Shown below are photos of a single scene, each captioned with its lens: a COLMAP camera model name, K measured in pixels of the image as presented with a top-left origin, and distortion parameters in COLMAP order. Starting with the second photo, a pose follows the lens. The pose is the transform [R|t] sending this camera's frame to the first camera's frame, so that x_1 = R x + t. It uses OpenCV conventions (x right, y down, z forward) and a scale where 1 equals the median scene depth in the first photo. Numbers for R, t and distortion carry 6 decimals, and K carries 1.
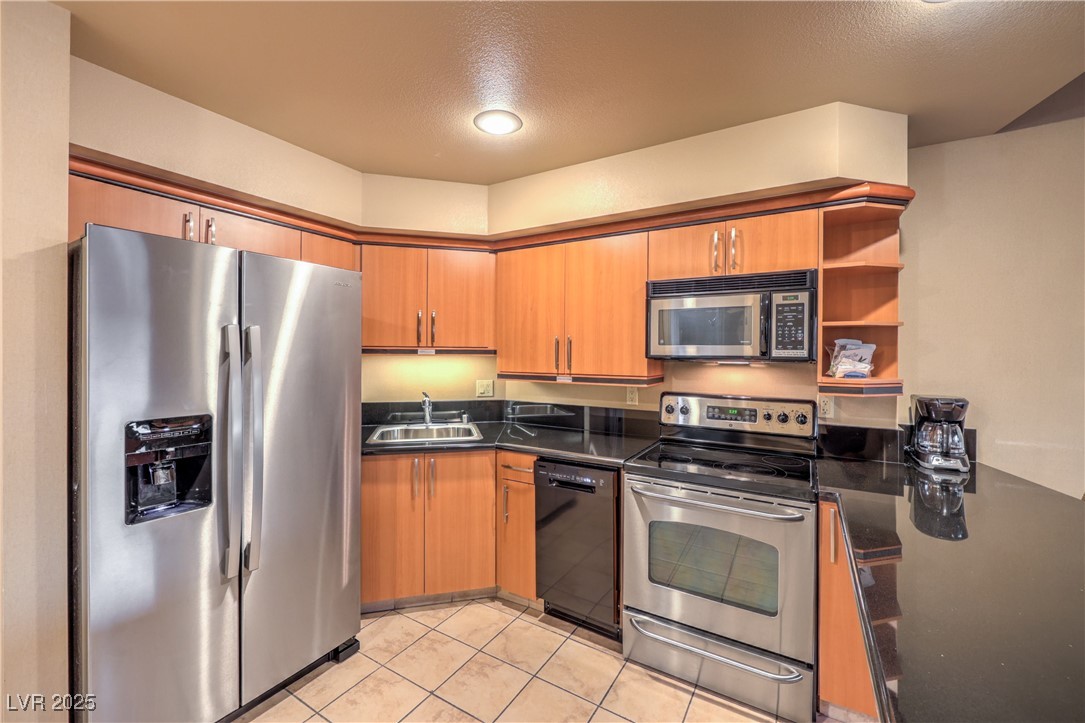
lens RADIAL K [[439.8, 0, 545.8], [0, 439.8, 356.3], [0, 0, 1]] dist [-0.003877, 0.001014]
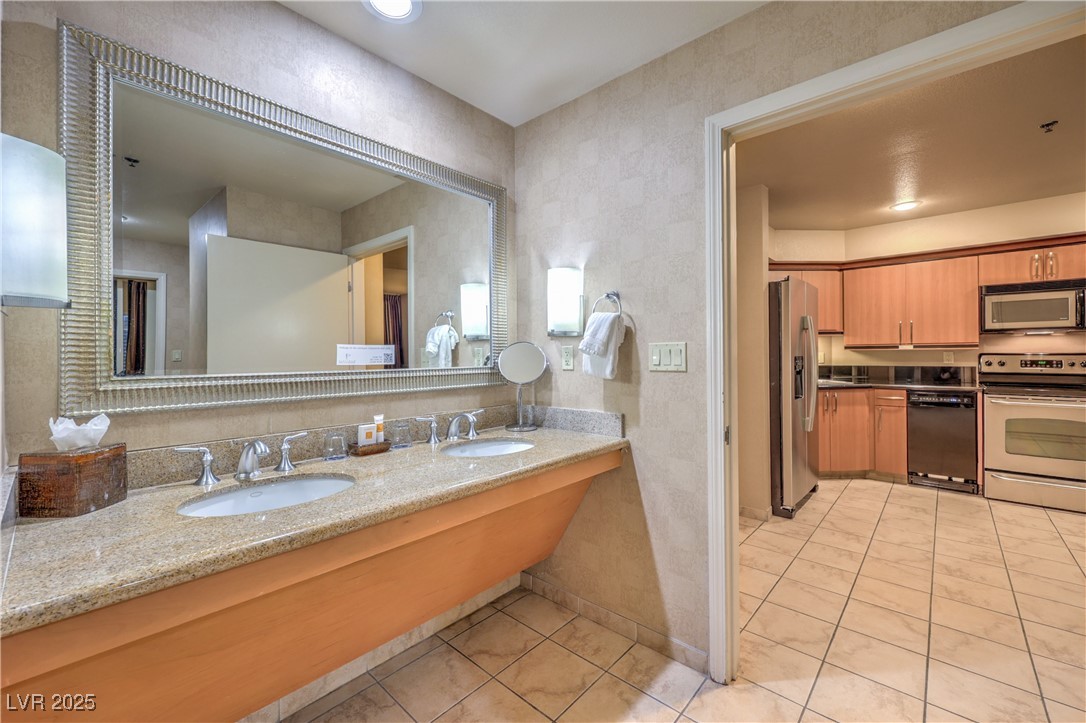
lens RADIAL K [[440.2, 0, 546.1], [0, 440.2, 354.9], [0, 0, 1]] dist [-0.003877, 0.001014]
pose [[0.981737, -0.016507, -0.189524, -1.150320], [0.015826, 0.999862, -0.005106, 0.081266], [0.189582, 0.002014, 0.981863, -1.019798]]
